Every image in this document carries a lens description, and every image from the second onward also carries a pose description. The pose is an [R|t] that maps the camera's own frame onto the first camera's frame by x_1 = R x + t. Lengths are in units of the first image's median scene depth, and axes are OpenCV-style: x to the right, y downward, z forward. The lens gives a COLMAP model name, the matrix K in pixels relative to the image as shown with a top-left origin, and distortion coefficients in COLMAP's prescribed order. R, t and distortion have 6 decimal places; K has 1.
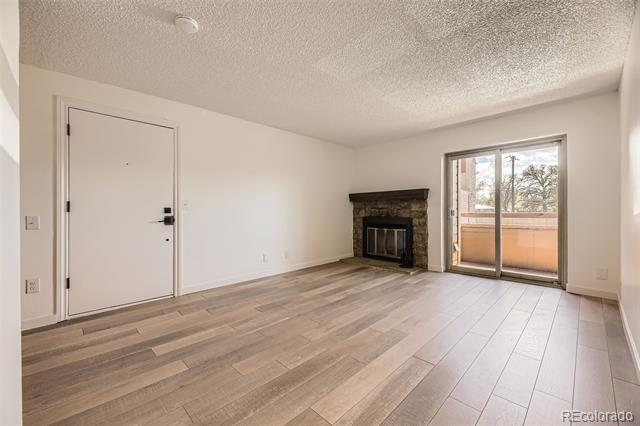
lens RADIAL K [[266.0, 0, 320.1], [0, 266.0, 210.2], [0, 0, 1]] dist [0.015515, -0.000796]
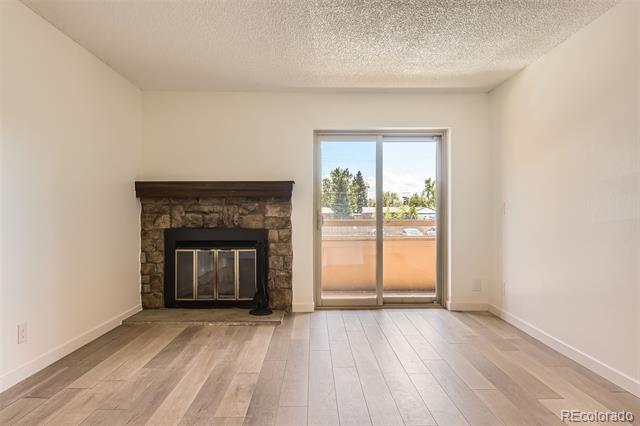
lens RADIAL K [[417.3, 0, 321.8], [0, 417.3, 214.6], [0, 0, 1]] dist [0.004230, 0.000918]
pose [[0.673699, 0.009585, 0.738944, -0.262592], [-0.003167, 0.999944, -0.010083, 0.005976], [-0.738999, 0.004453, 0.673691, 0.282279]]
